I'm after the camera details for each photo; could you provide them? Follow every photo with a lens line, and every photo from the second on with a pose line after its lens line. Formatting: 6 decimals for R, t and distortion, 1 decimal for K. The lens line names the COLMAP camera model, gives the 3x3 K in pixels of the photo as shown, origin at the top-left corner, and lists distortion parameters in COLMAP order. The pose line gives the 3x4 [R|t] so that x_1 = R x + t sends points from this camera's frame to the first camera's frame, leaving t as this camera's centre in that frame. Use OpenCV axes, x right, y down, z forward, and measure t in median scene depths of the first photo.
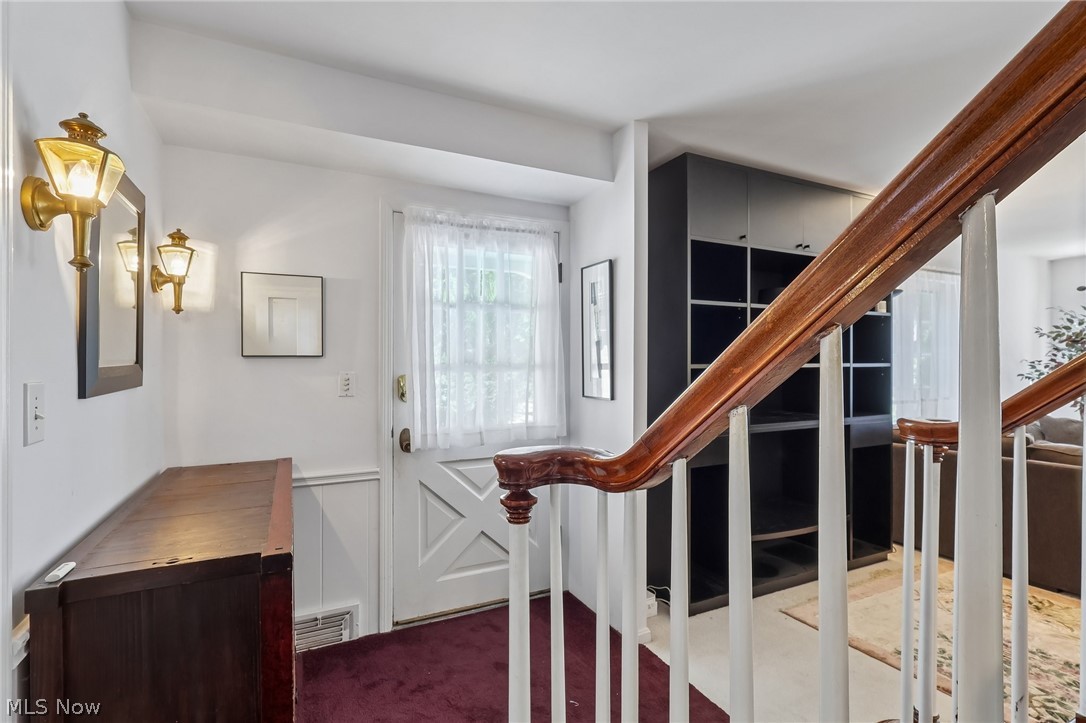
lens RADIAL K [[508.3, 0, 537.8], [0, 508.3, 364.3], [0, 0, 1]] dist [-0.004548, -0.000108]
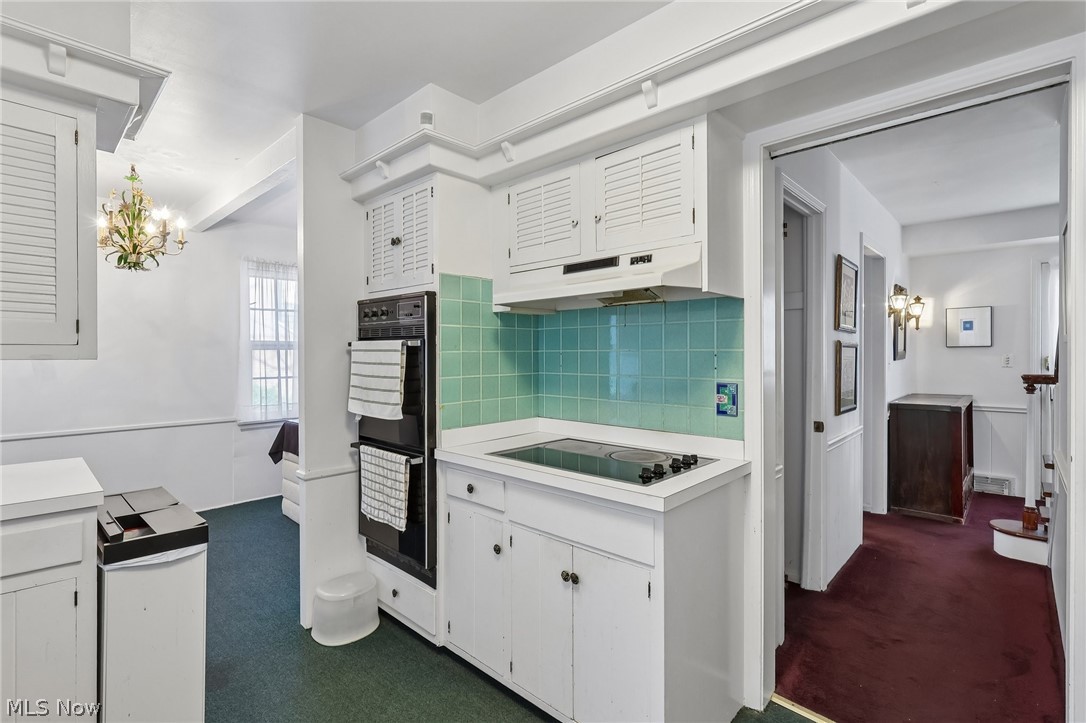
lens RADIAL K [[508.3, 0, 539.8], [0, 508.3, 359.7], [0, 0, 1]] dist [-0.004548, -0.000108]
pose [[0.350049, 0.003962, -0.936723, 0.930990], [0.006869, 0.999953, 0.006796, 0.012569], [0.936706, -0.008813, 0.350005, -1.541470]]
